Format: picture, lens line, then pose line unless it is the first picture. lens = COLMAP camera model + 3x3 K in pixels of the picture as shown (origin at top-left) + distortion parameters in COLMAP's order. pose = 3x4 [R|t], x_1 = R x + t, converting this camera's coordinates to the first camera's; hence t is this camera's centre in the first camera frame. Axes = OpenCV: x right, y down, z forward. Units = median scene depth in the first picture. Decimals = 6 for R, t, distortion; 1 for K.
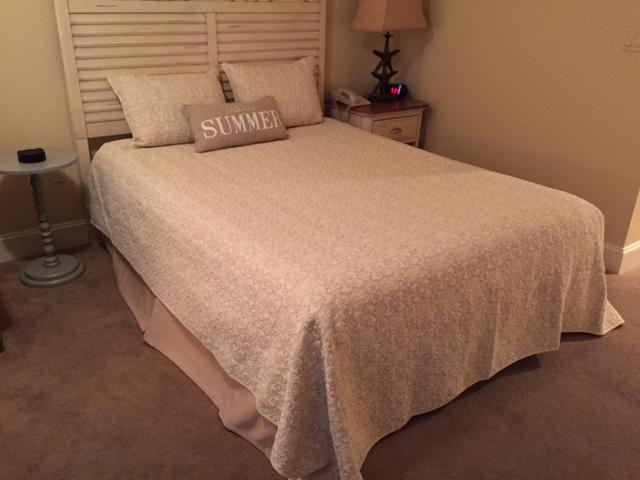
lens RADIAL K [[548.9, 0, 319.9], [0, 548.9, 235.0], [0, 0, 1]] dist [0.083901, -0.105883]
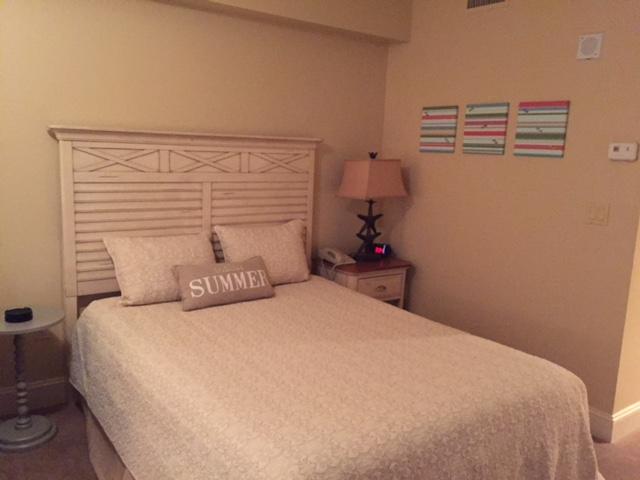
lens RADIAL K [[548.9, 0, 318.7], [0, 548.9, 242.7], [0, 0, 1]] dist [0.083901, -0.105883]
pose [[0.999848, 0.015621, 0.007747, 0.017377], [-0.013277, 0.970069, -0.242466, -0.028134], [-0.011302, 0.242326, 0.970129, -0.020701]]
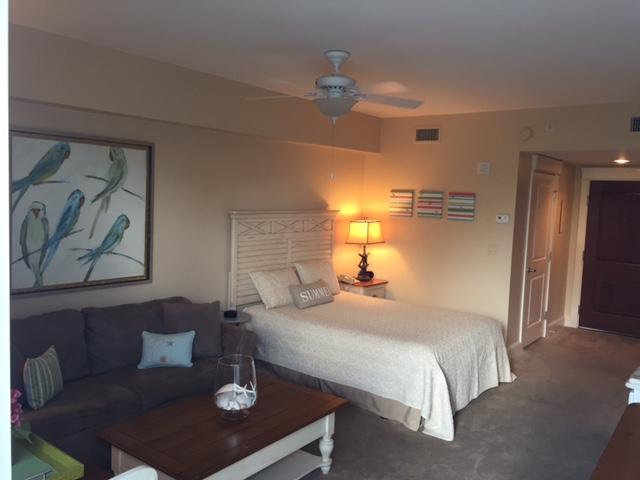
lens RADIAL K [[548.9, 0, 318.4], [0, 548.9, 240.0], [0, 0, 1]] dist [0.083901, -0.105883]
pose [[0.960020, -0.013353, 0.279613, -0.674130], [0.100832, 0.948307, -0.300908, 0.191894], [-0.261141, 0.317072, 0.911741, -0.780847]]
